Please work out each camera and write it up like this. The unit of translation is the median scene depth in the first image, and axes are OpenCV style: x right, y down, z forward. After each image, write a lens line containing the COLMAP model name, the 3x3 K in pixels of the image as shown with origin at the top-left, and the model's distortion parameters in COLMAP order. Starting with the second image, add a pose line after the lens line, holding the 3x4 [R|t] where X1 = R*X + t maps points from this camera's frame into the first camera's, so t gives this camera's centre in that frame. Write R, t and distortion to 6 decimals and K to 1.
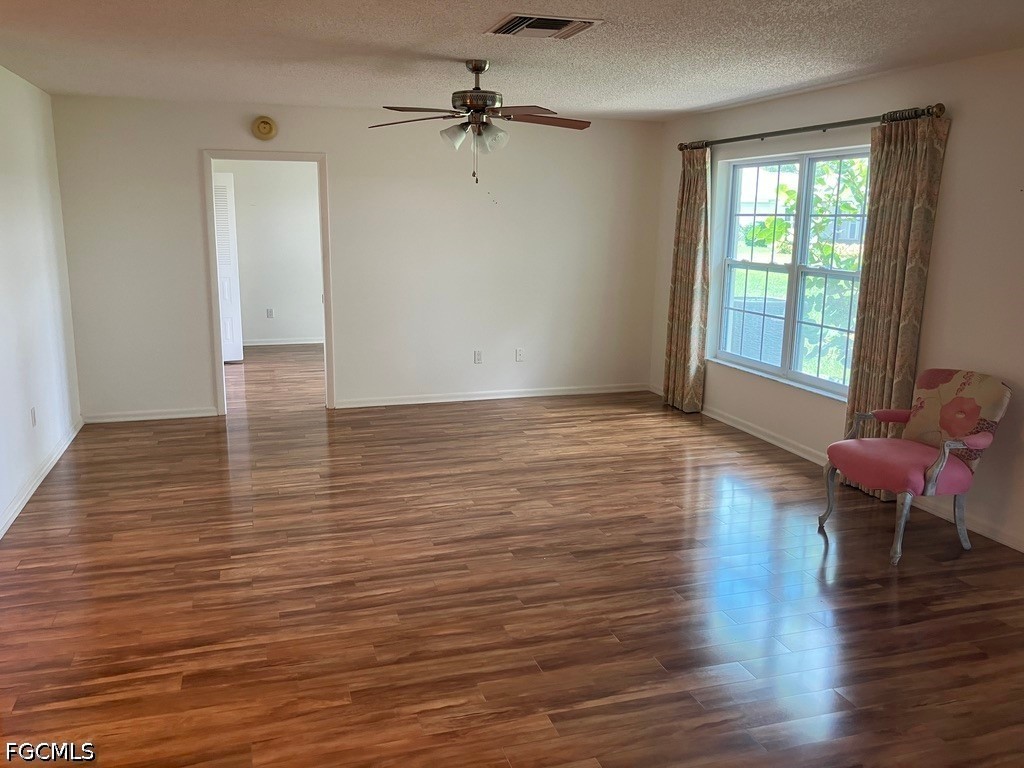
lens RADIAL K [[843.0, 0, 510.1], [0, 843.0, 383.3], [0, 0, 1]] dist [0.035700, -0.042615]
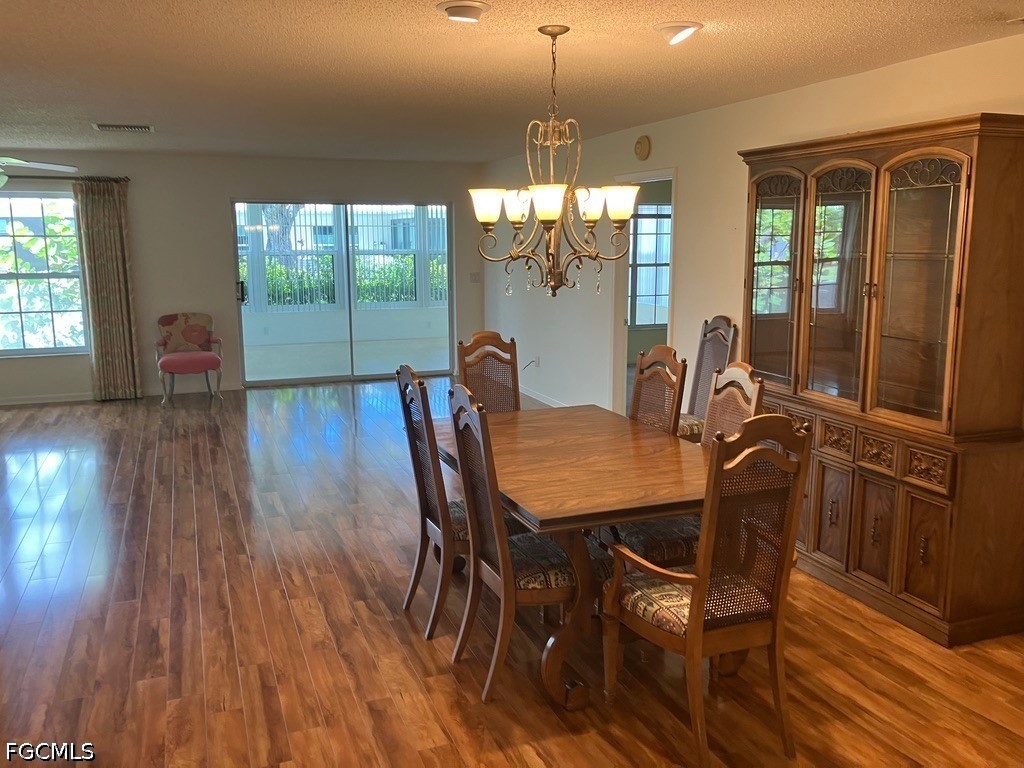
lens RADIAL K [[843.0, 0, 507.4], [0, 843.0, 388.3], [0, 0, 1]] dist [0.035700, -0.042615]
pose [[-0.060635, -0.193349, 0.979255, -2.017856], [0.207627, 0.957158, 0.201842, -0.119093], [-0.976327, 0.215558, -0.017893, 0.439040]]
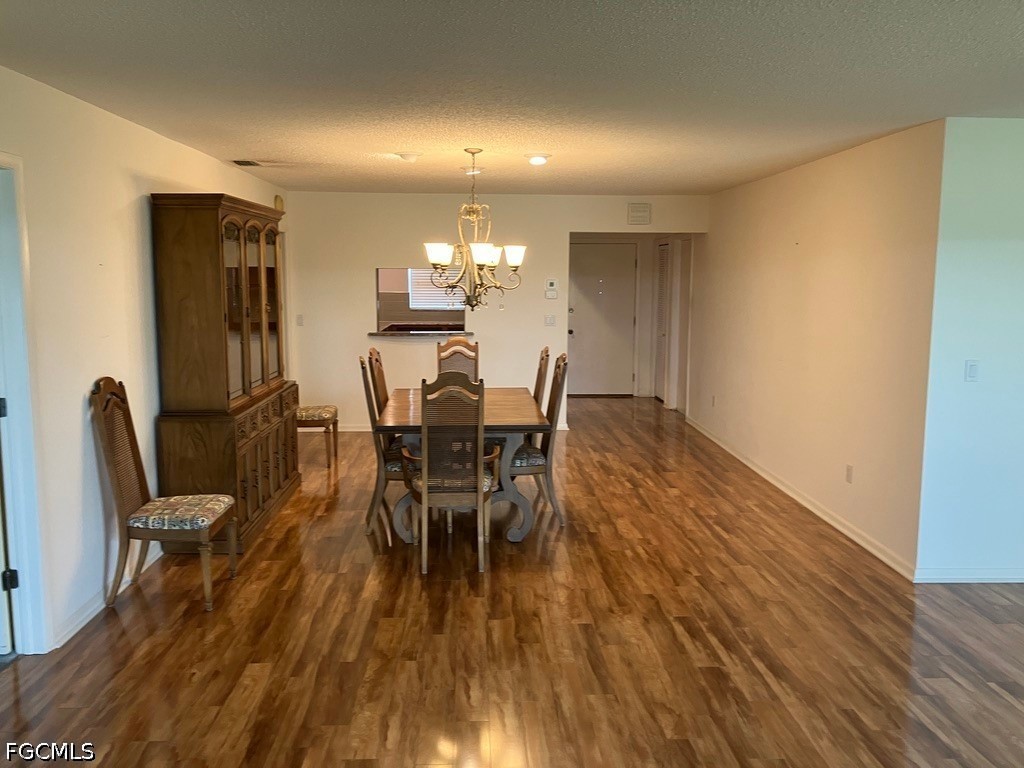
lens RADIAL K [[843.0, 0, 507.5], [0, 843.0, 383.3], [0, 0, 1]] dist [0.035700, -0.042615]
pose [[-0.260822, 0.108612, -0.959258, 0.727004], [-0.199747, 0.966077, 0.163695, -0.158755], [0.944496, 0.234304, -0.230279, 0.842772]]
